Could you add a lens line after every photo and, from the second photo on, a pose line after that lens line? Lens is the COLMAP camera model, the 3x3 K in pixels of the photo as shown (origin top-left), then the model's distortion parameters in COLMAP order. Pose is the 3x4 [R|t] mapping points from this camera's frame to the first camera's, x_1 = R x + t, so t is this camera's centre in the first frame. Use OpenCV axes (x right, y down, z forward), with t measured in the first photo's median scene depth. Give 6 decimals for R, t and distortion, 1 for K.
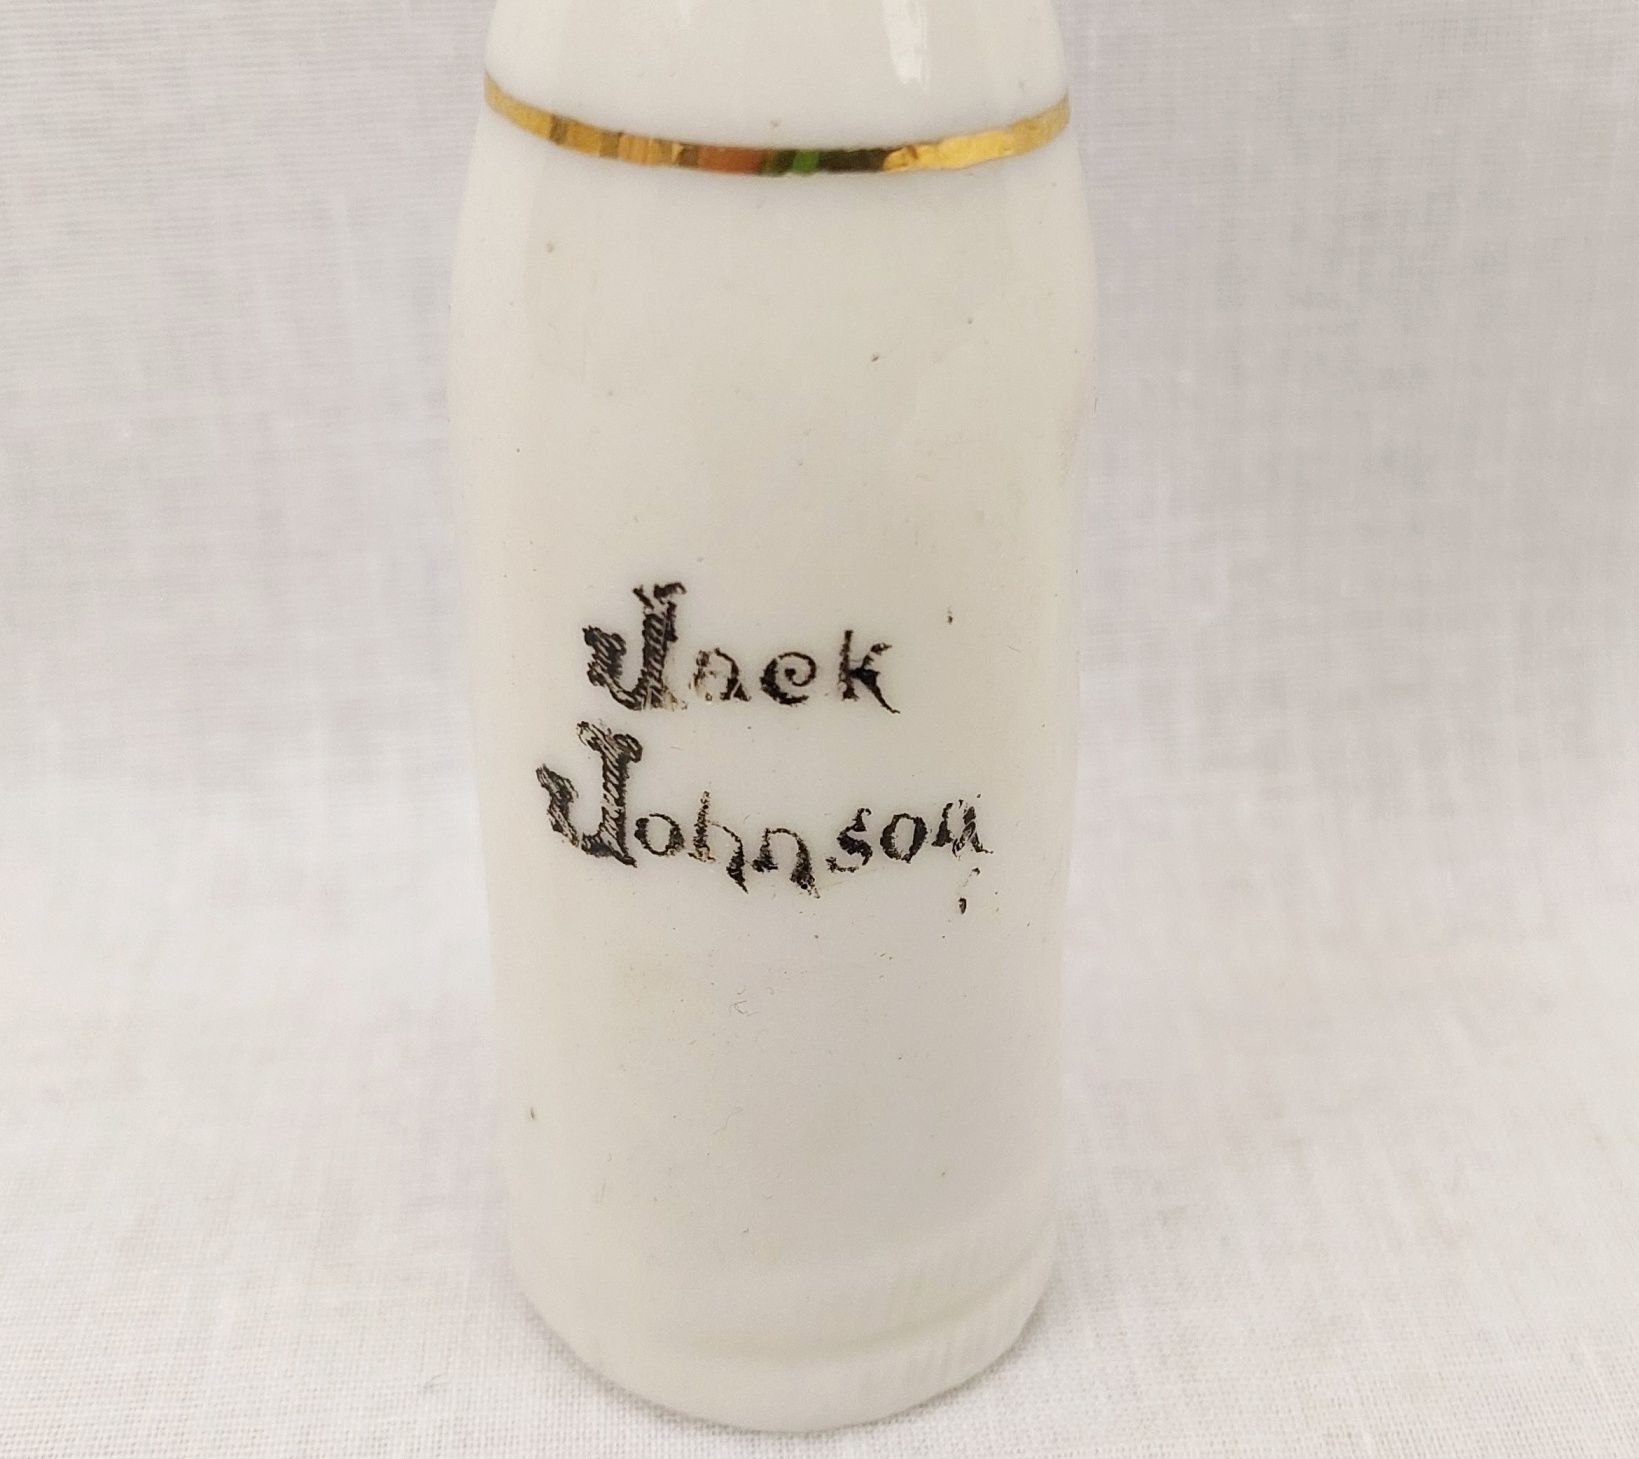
lens RADIAL K [[1329.8, 0, 819.4], [0, 1329.8, 725.1], [0, 0, 1]] dist [-0.006691, -0.003143]
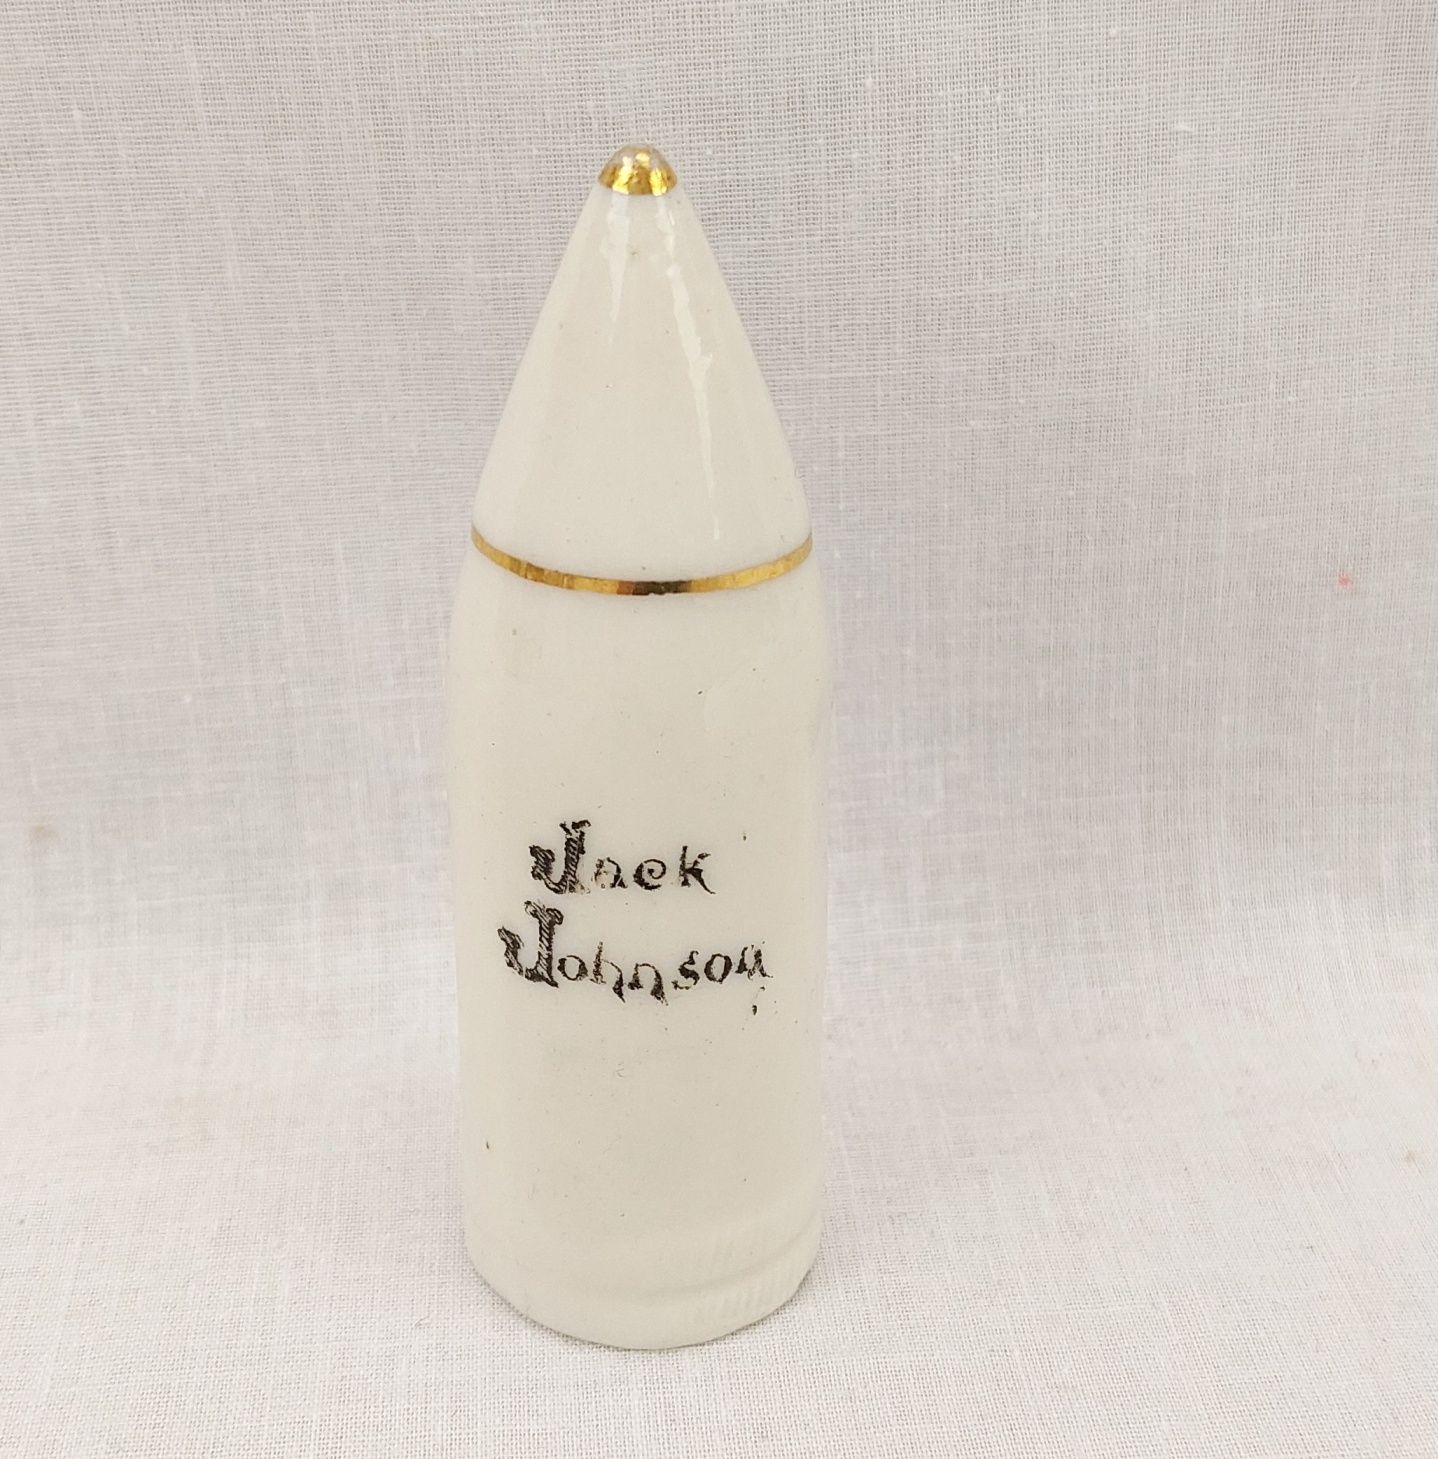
lens RADIAL K [[1578.3, 0, 719.0], [0, 1578.3, 729.5], [0, 0, 1]] dist [0.003820, -0.212976]
pose [[0.998281, -0.002558, 0.058558, -0.051864], [0.006945, 0.997172, -0.074833, -0.067370], [-0.058201, 0.075111, 0.995475, -1.015240]]
